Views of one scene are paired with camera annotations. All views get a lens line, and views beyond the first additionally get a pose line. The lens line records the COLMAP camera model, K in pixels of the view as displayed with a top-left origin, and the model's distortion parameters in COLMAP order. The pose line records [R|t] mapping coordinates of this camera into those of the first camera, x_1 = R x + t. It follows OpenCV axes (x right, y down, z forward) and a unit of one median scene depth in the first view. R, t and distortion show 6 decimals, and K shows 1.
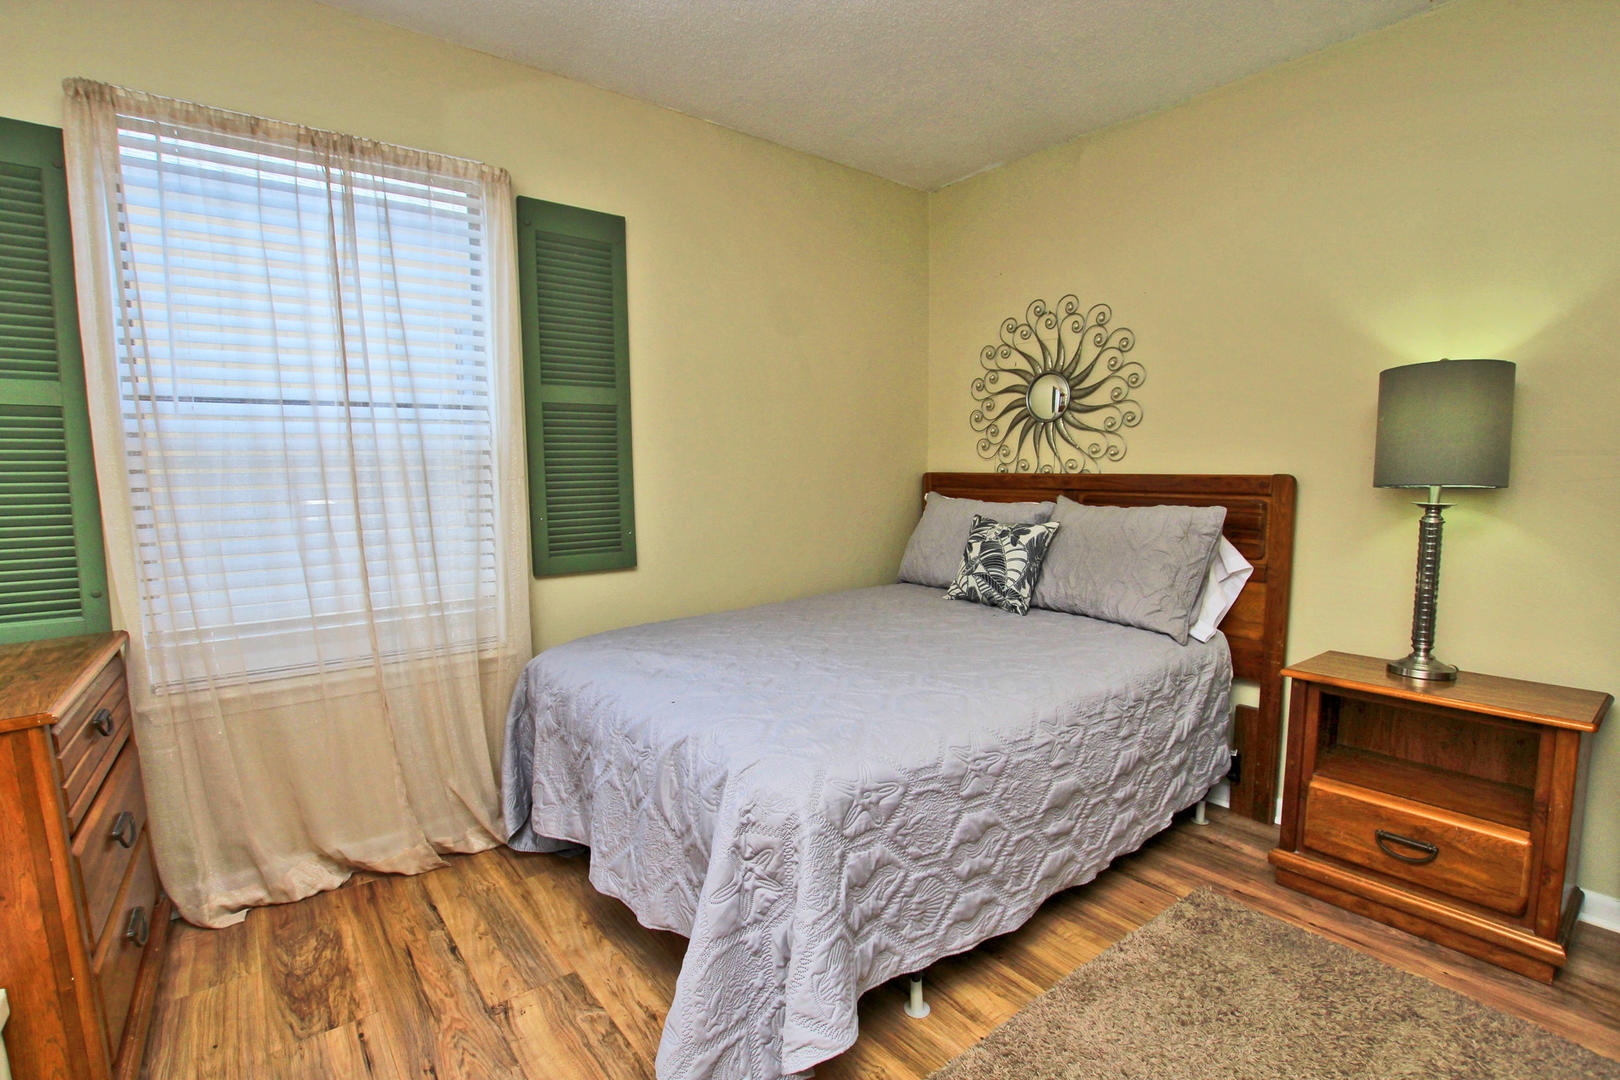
lens RADIAL K [[754.0, 0, 811.1], [0, 754.0, 545.4], [0, 0, 1]] dist [-0.025844, 0.000626]
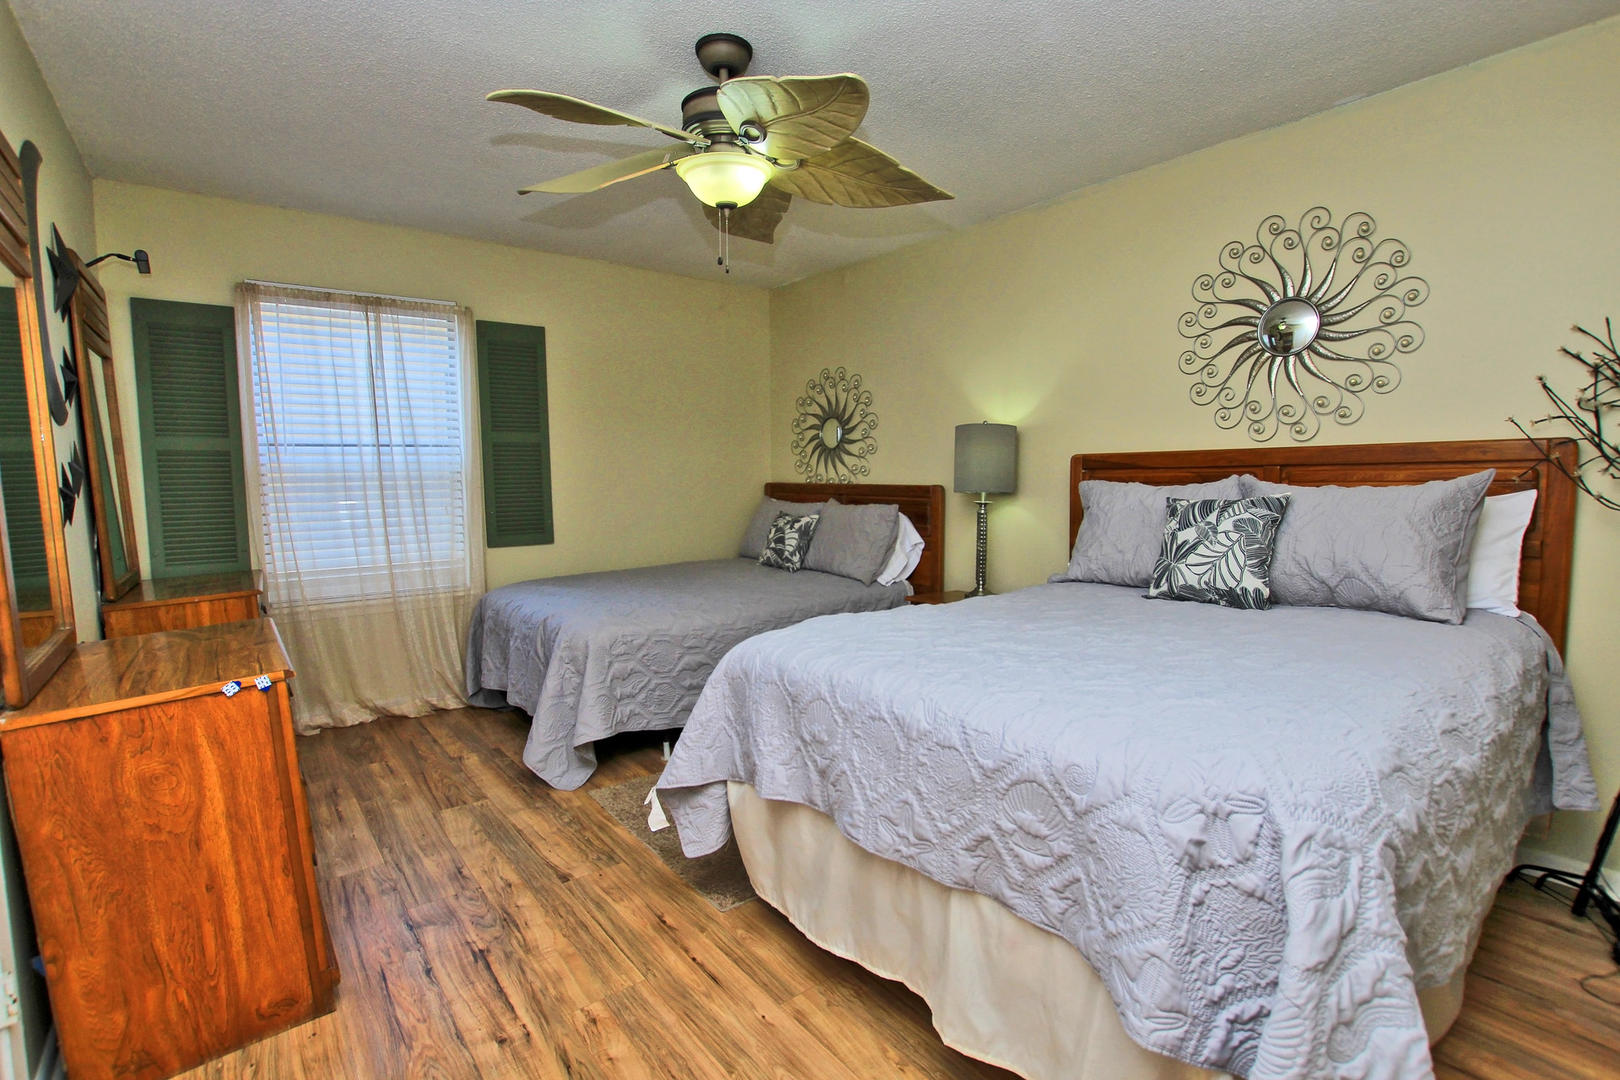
lens RADIAL K [[750.9, 0, 806.3], [0, 750.9, 545.0], [0, 0, 1]] dist [-0.029122, -0.000776]
pose [[0.999998, 0.000876, -0.002037, 0.357732], [-0.000887, 0.999983, -0.005711, 0.048720], [0.002032, 0.005713, 0.999982, -0.682493]]
